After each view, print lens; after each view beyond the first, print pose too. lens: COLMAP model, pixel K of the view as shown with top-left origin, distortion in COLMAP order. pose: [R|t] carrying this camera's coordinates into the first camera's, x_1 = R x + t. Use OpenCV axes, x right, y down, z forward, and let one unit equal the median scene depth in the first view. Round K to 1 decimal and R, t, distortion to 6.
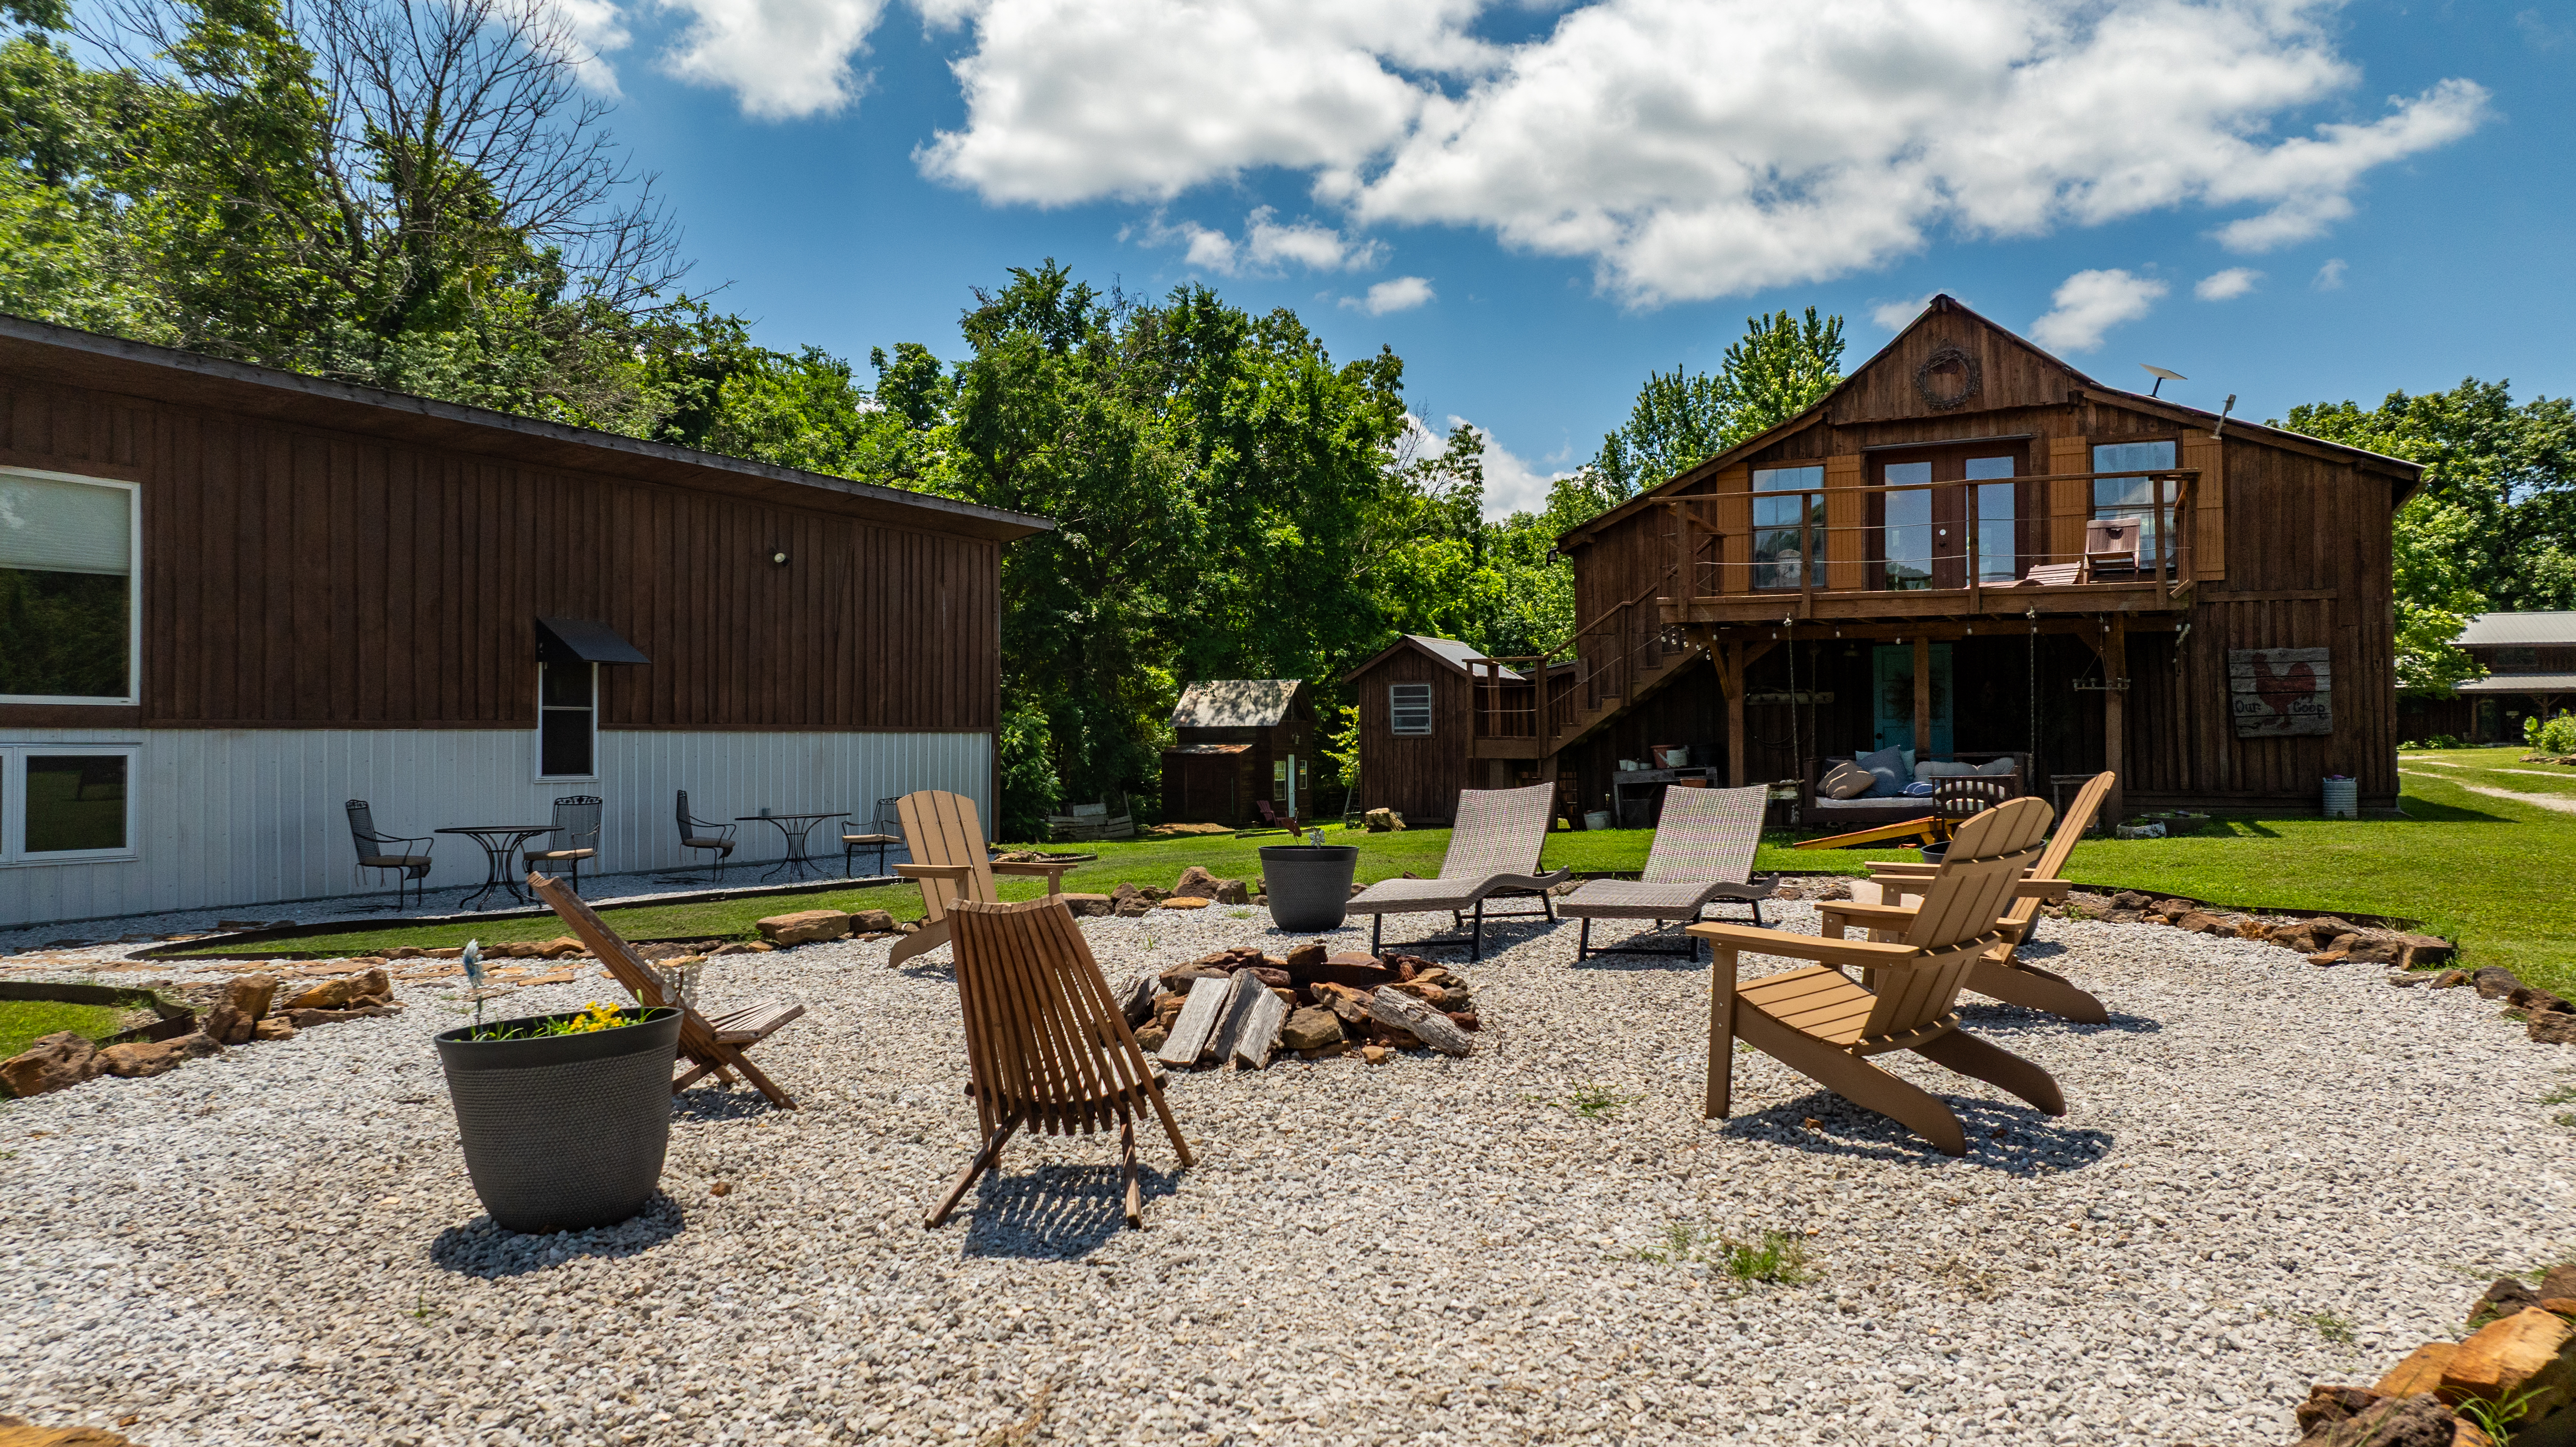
lens RADIAL K [[1793.9, 0, 1304.3], [0, 1793.9, 727.8], [0, 0, 1]] dist [-0.027517, 0.020985]
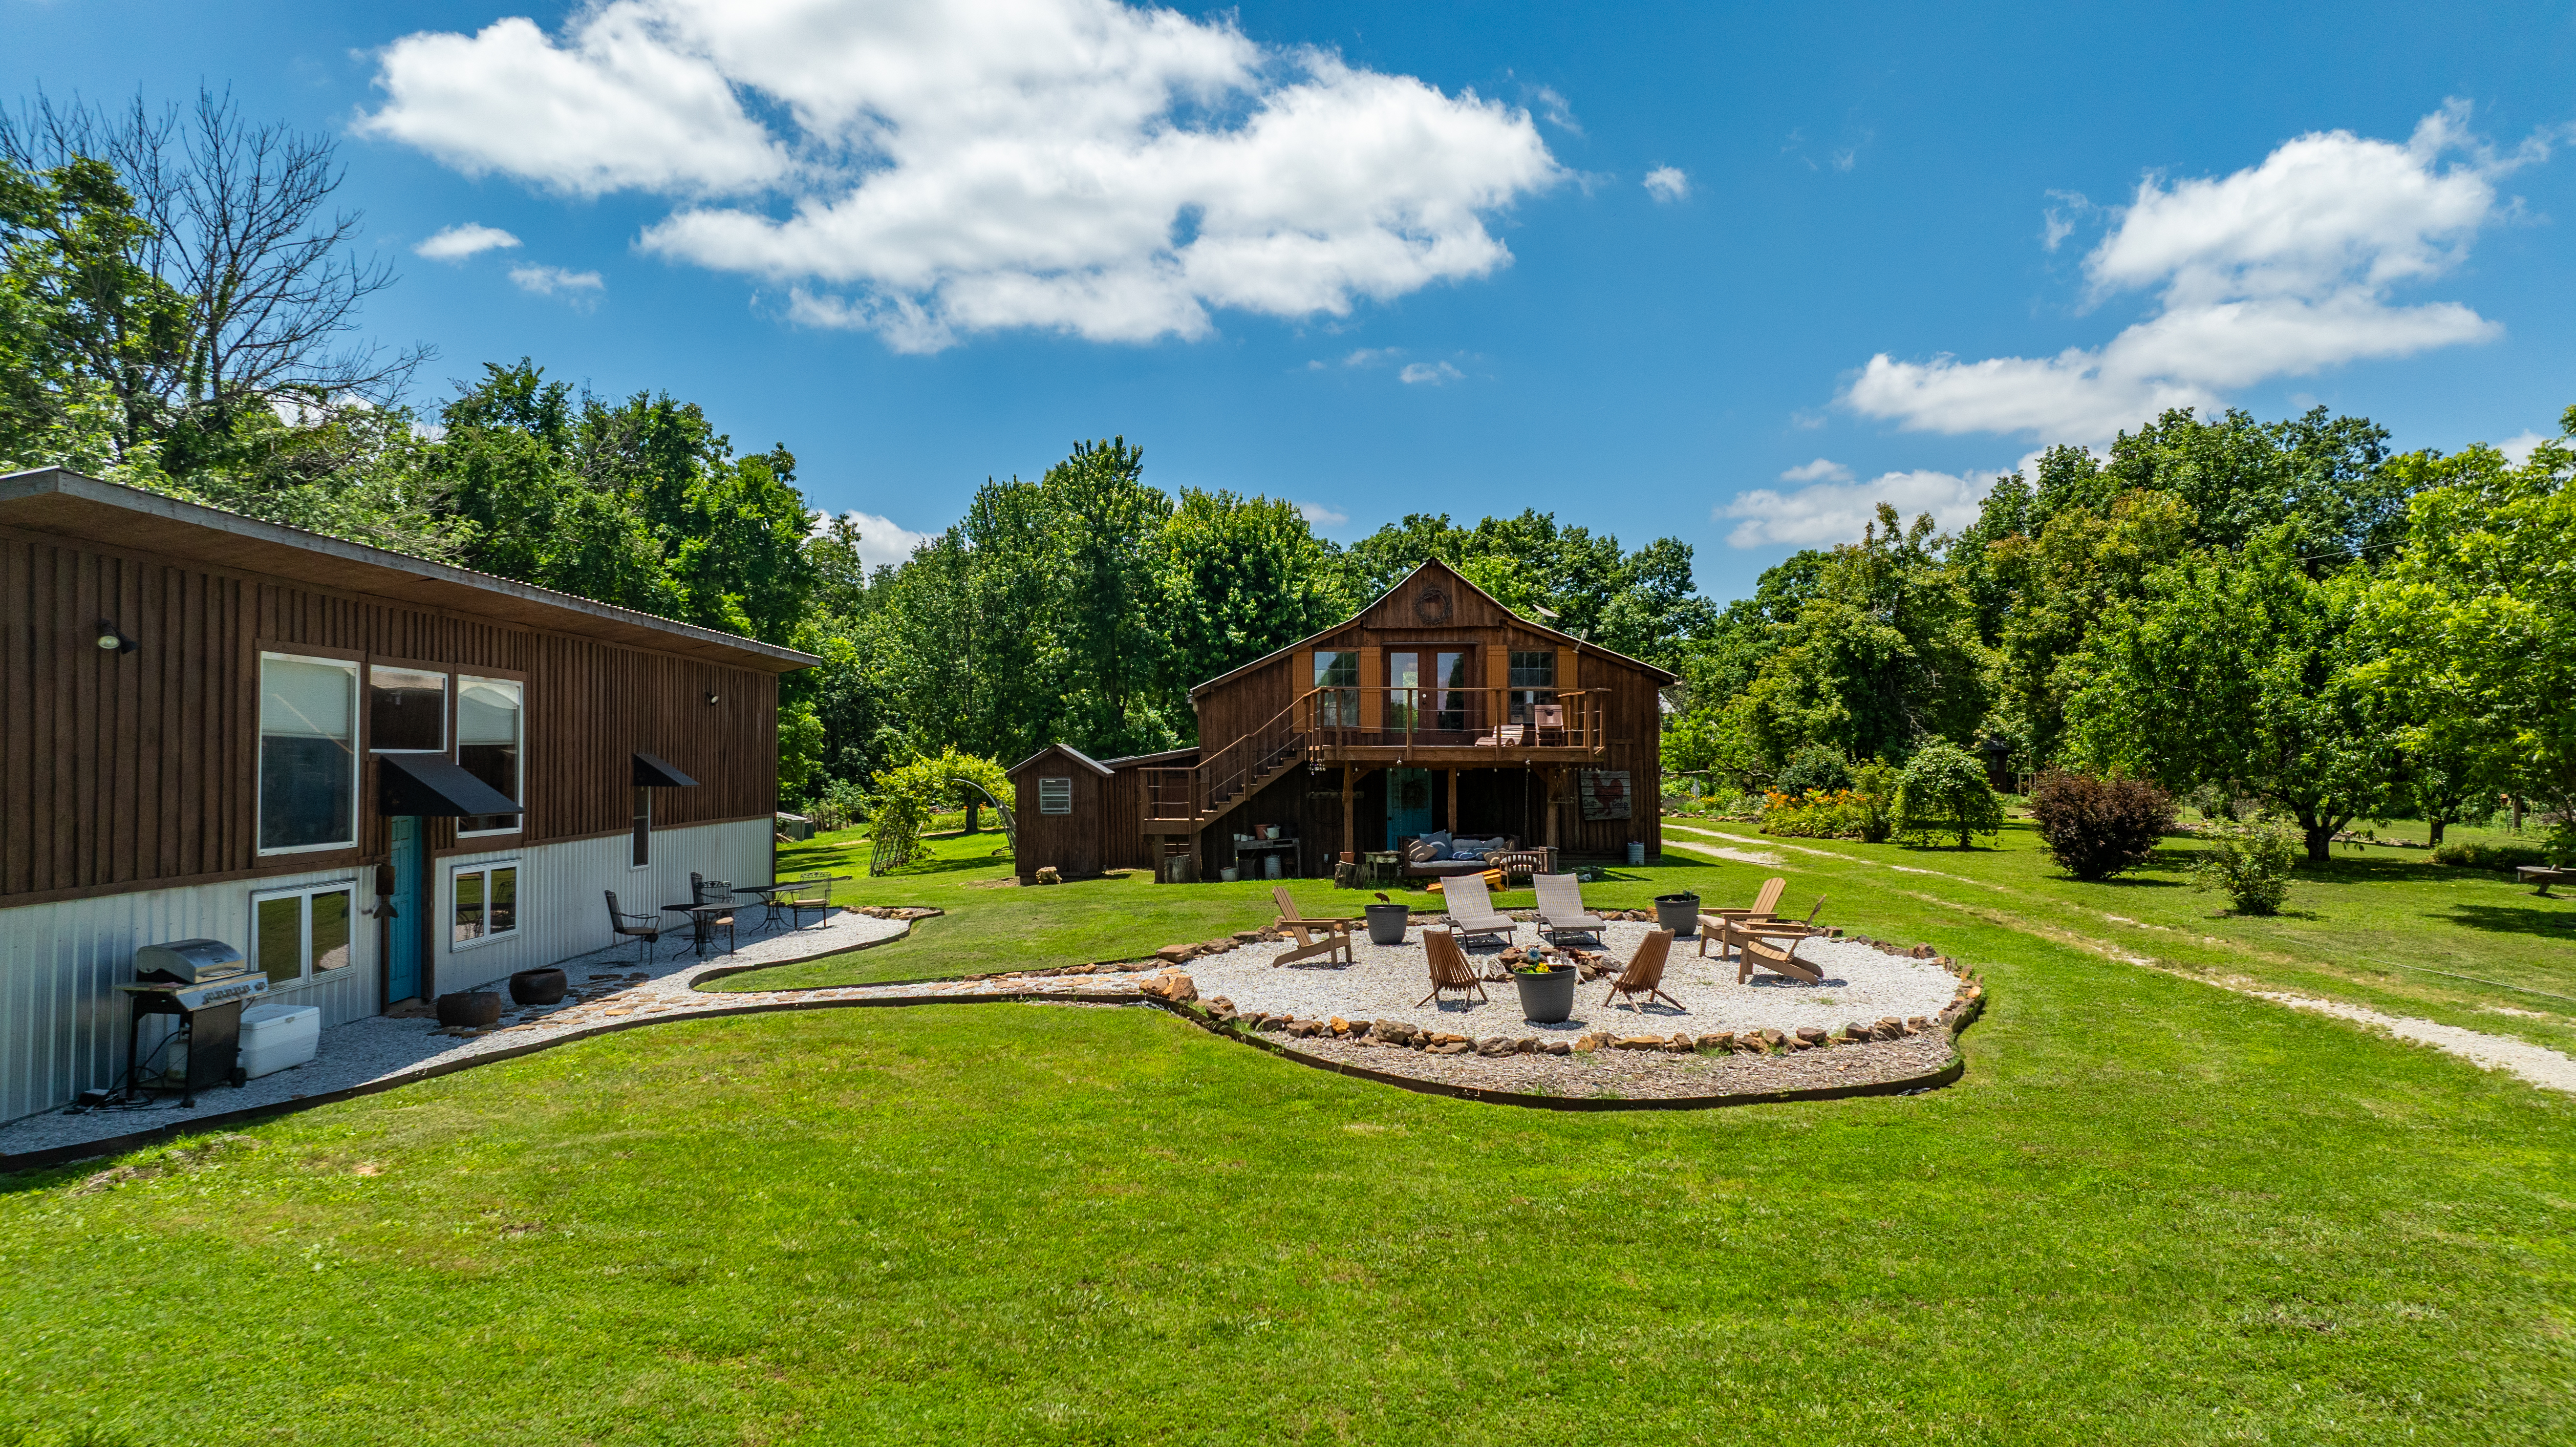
lens RADIAL K [[1793.9, 0, 1299.8], [0, 1793.9, 707.9], [0, 0, 1]] dist [-0.027517, 0.020985]
pose [[0.880858, 0.017556, 0.473055, -0.440877], [-0.007659, 0.999710, -0.022840, -0.048513], [-0.473318, 0.016496, 0.880737, -0.343230]]
